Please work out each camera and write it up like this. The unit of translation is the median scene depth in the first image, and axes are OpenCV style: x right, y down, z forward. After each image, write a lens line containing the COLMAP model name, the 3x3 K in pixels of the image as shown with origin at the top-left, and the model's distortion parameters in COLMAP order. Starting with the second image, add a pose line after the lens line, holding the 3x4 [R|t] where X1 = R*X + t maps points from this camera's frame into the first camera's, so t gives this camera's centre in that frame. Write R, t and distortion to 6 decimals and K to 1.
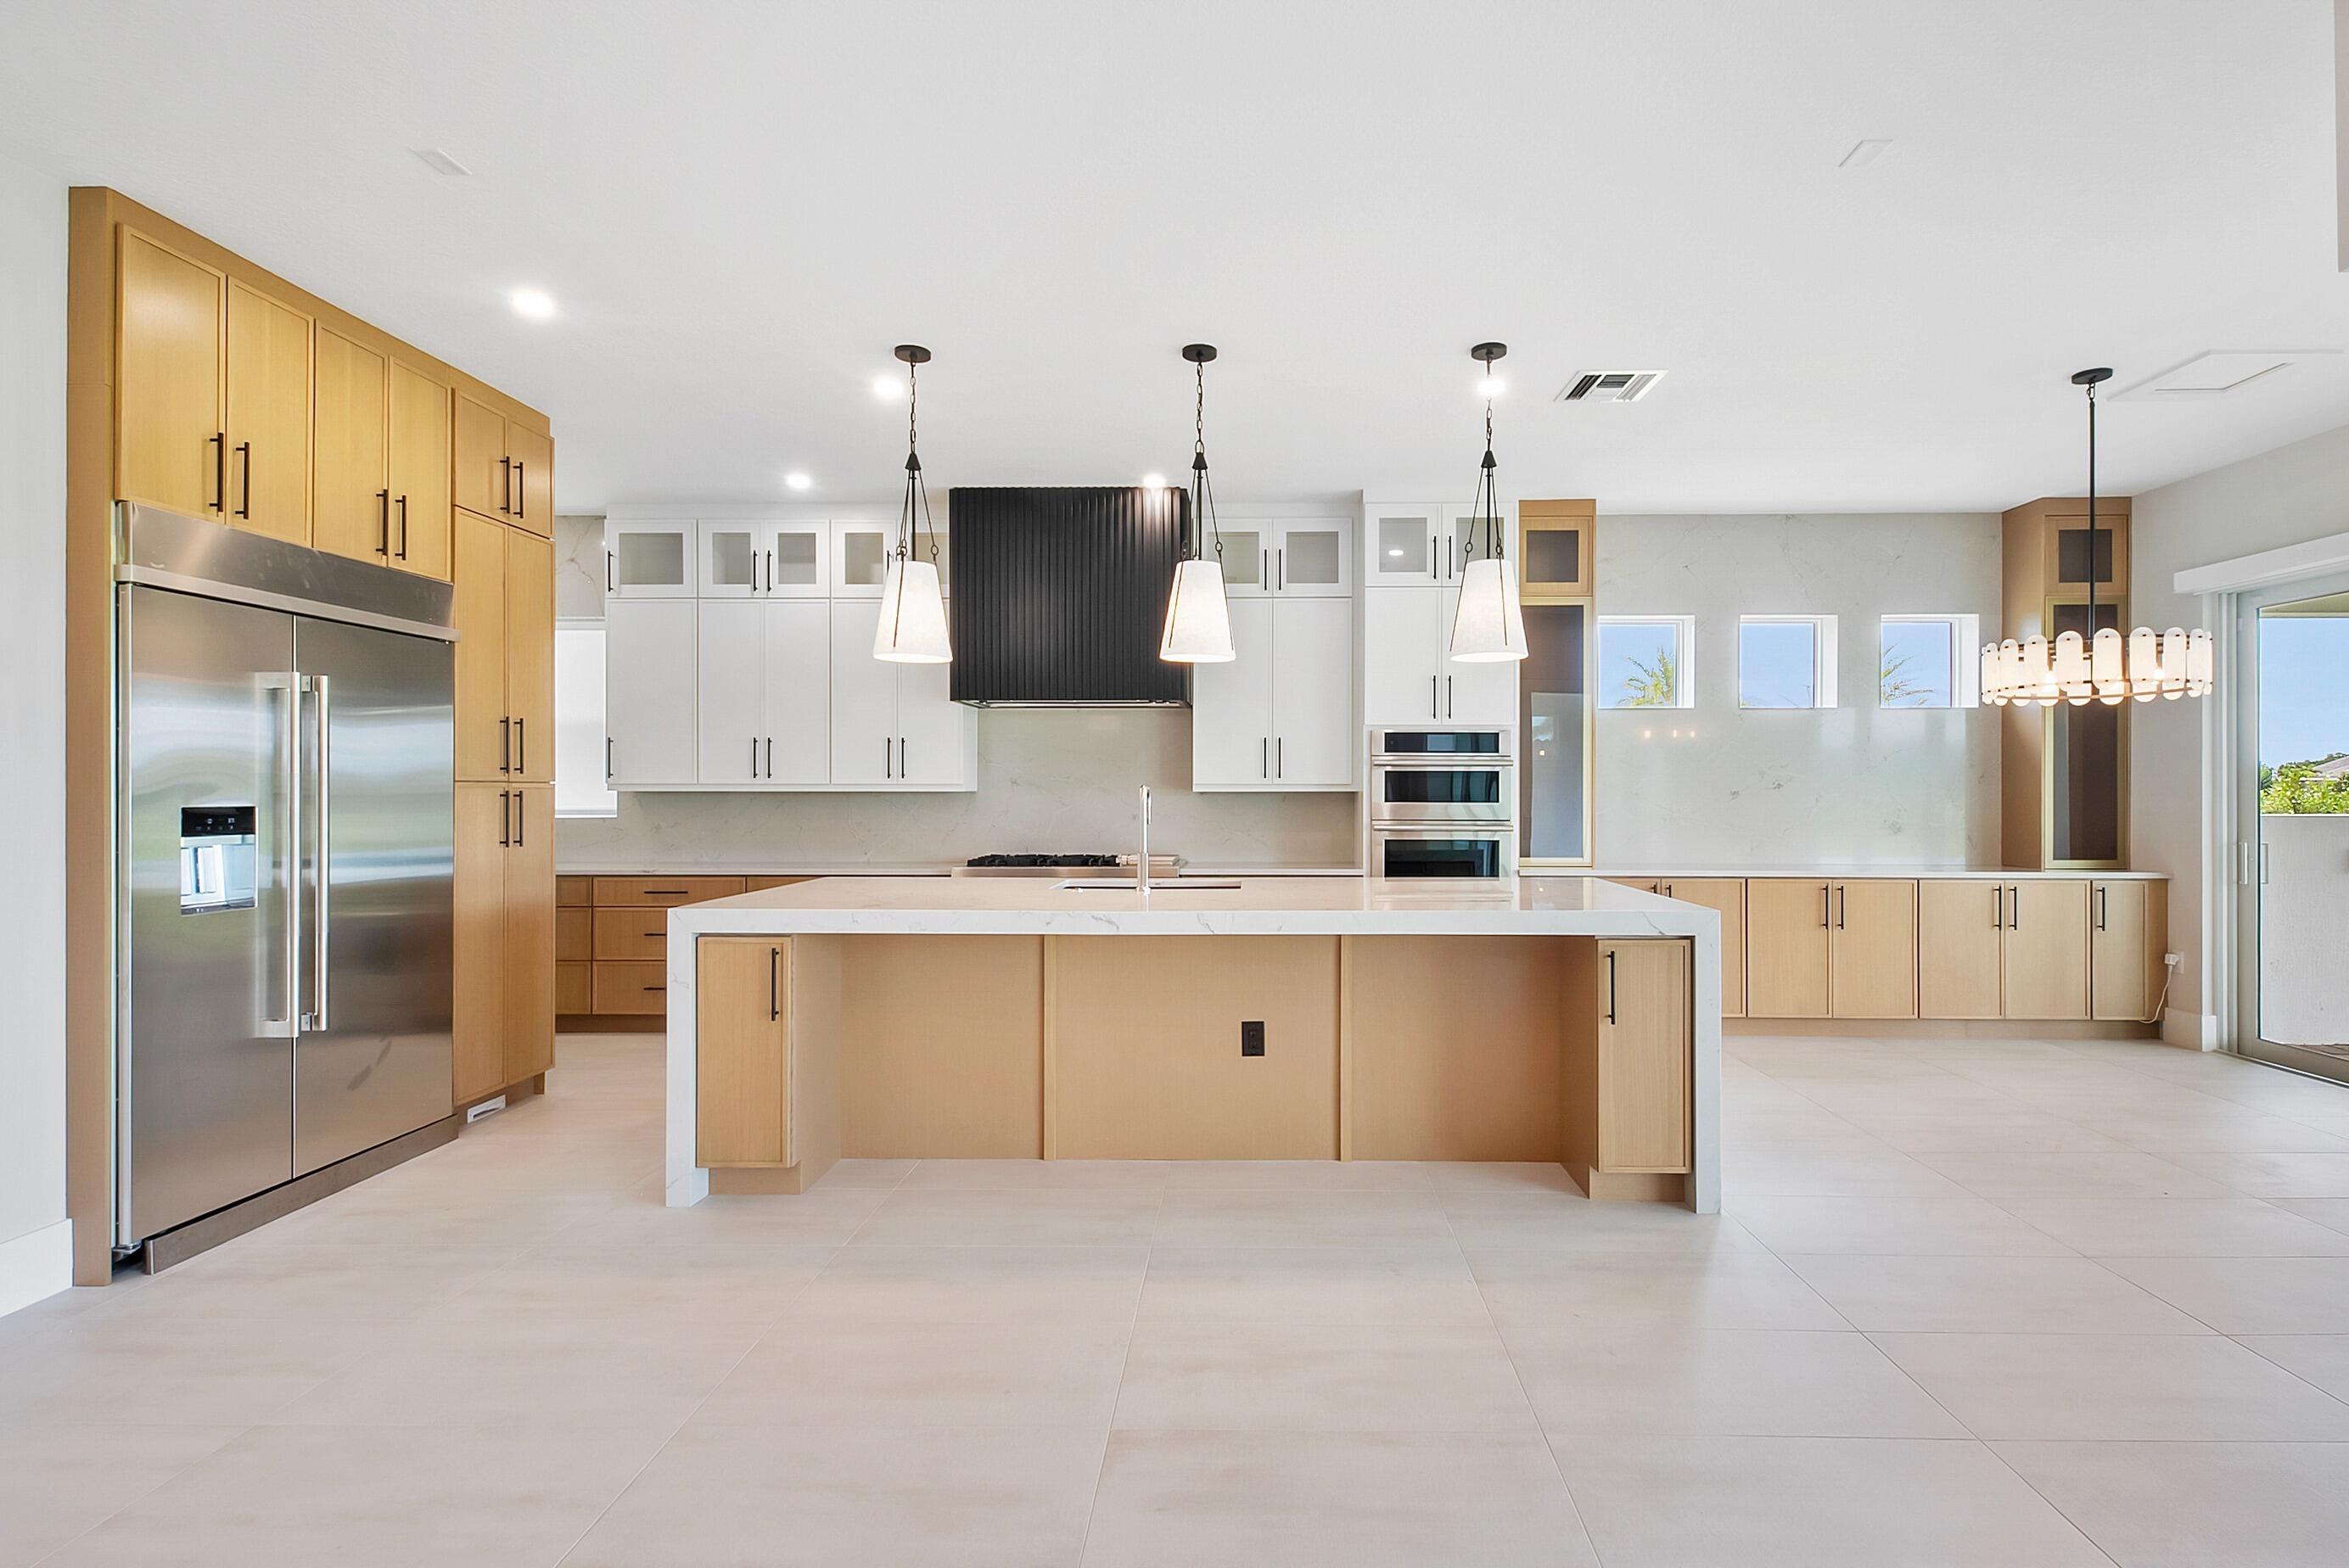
lens RADIAL K [[1097.9, 0, 1248.8], [0, 1097.9, 786.7], [0, 0, 1]] dist [0.008138, -0.000535]
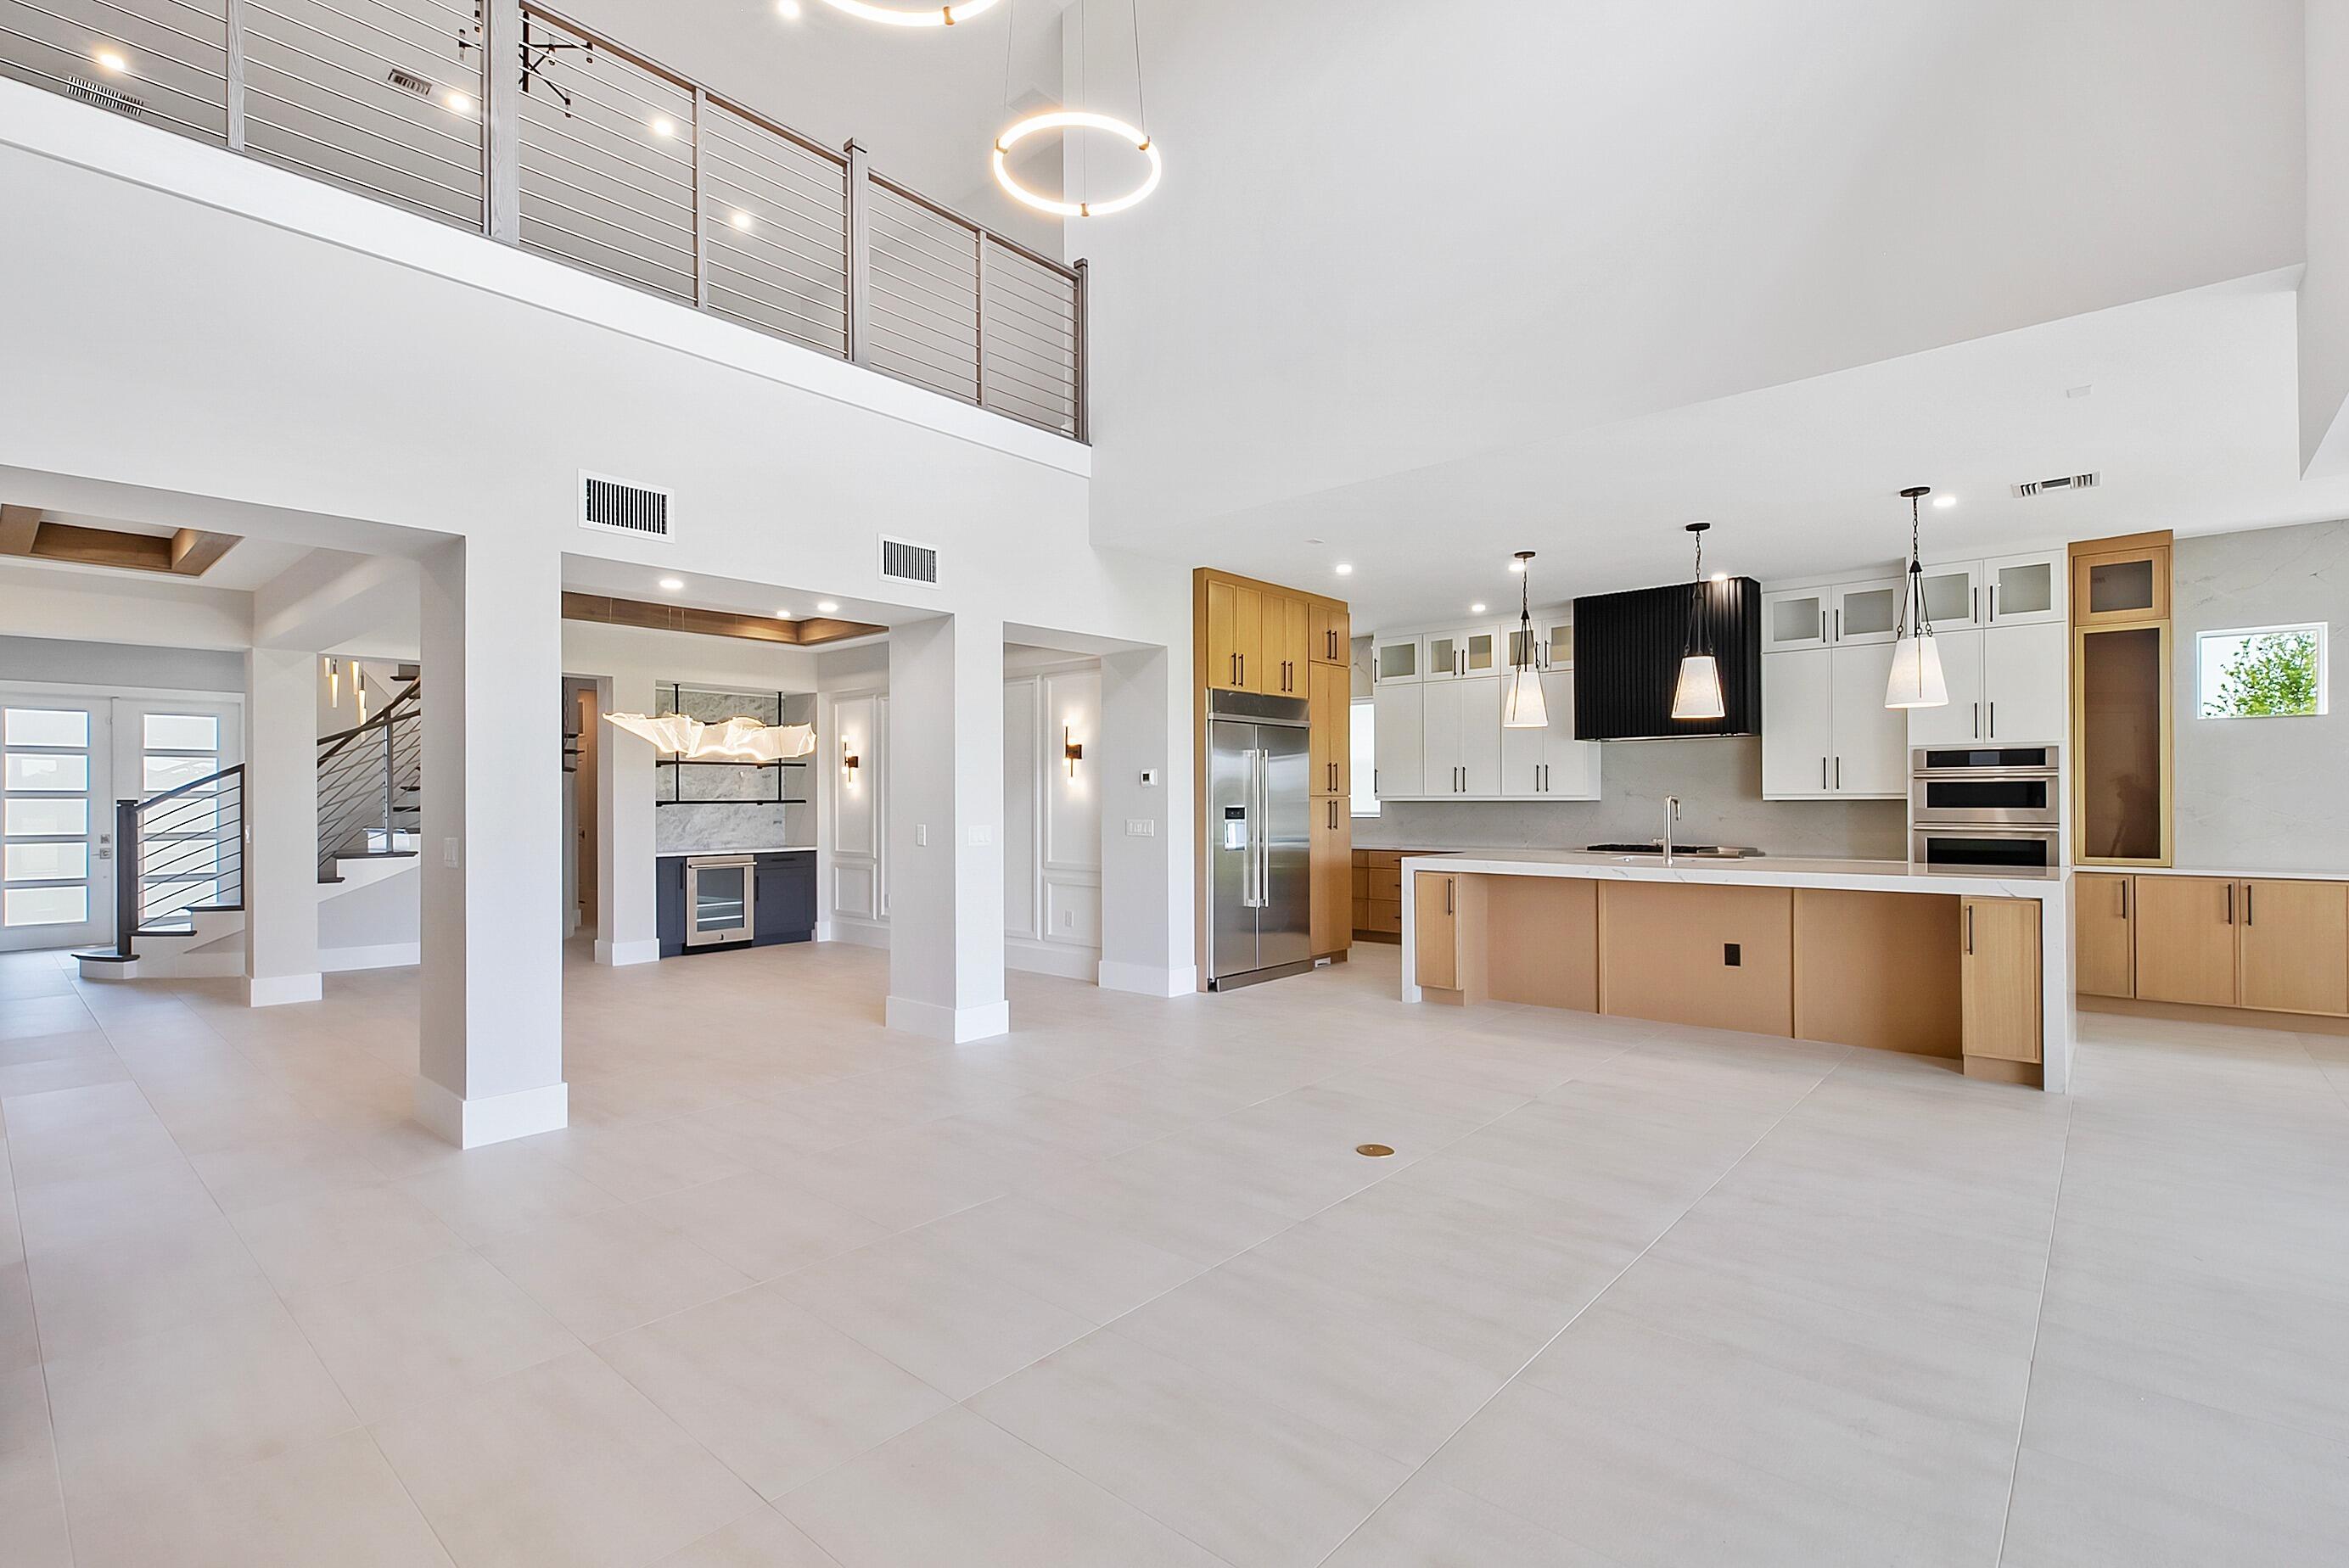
lens RADIAL K [[1069.2, 0, 1178.5], [0, 1069.2, 798.0], [0, 0, 1]] dist [0.009014, -0.006690]
pose [[0.758559, -0.005368, -0.651582, 0.272309], [0.005695, 0.999982, -0.001608, 0.000415], [0.651579, -0.002491, 0.758576, -0.466664]]
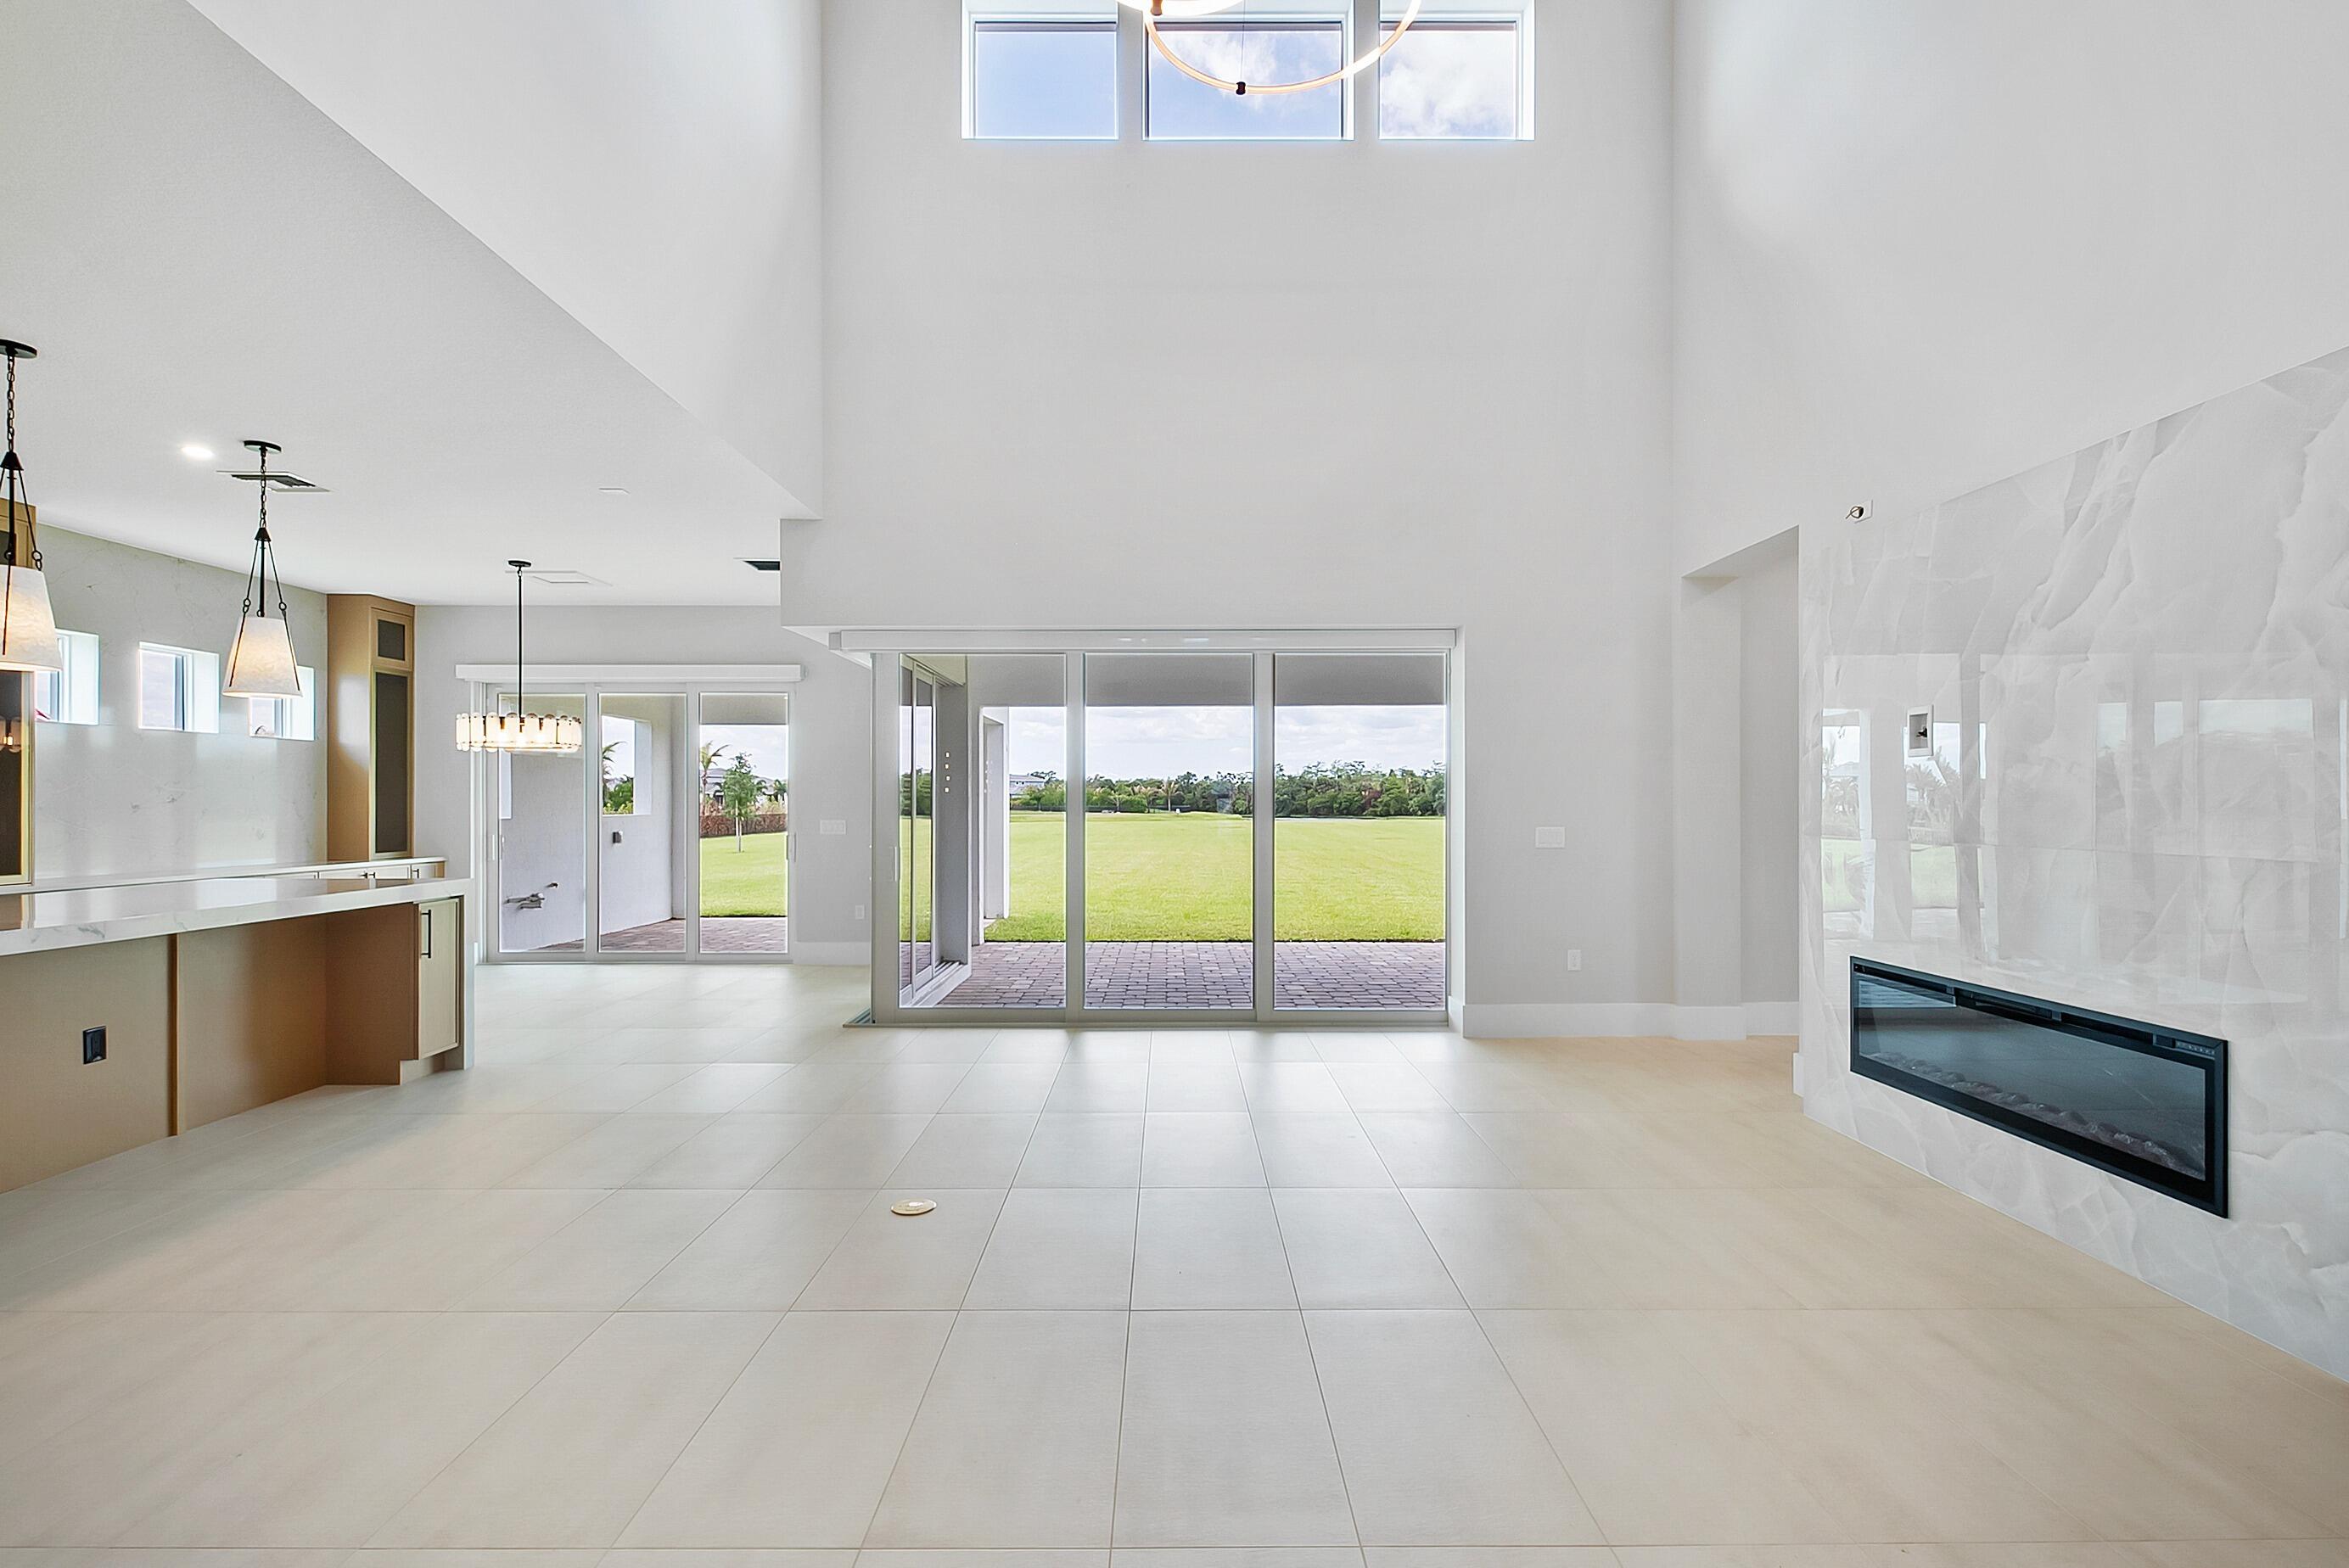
lens RADIAL K [[1069.2, 0, 1178.5], [0, 1069.2, 798.0], [0, 0, 1]] dist [0.009014, -0.006690]
pose [[-0.018953, 0.003183, 0.999815, -0.683962], [0.000644, 0.999995, -0.003172, 0.000690], [-0.999820, 0.000583, -0.018955, 0.000499]]
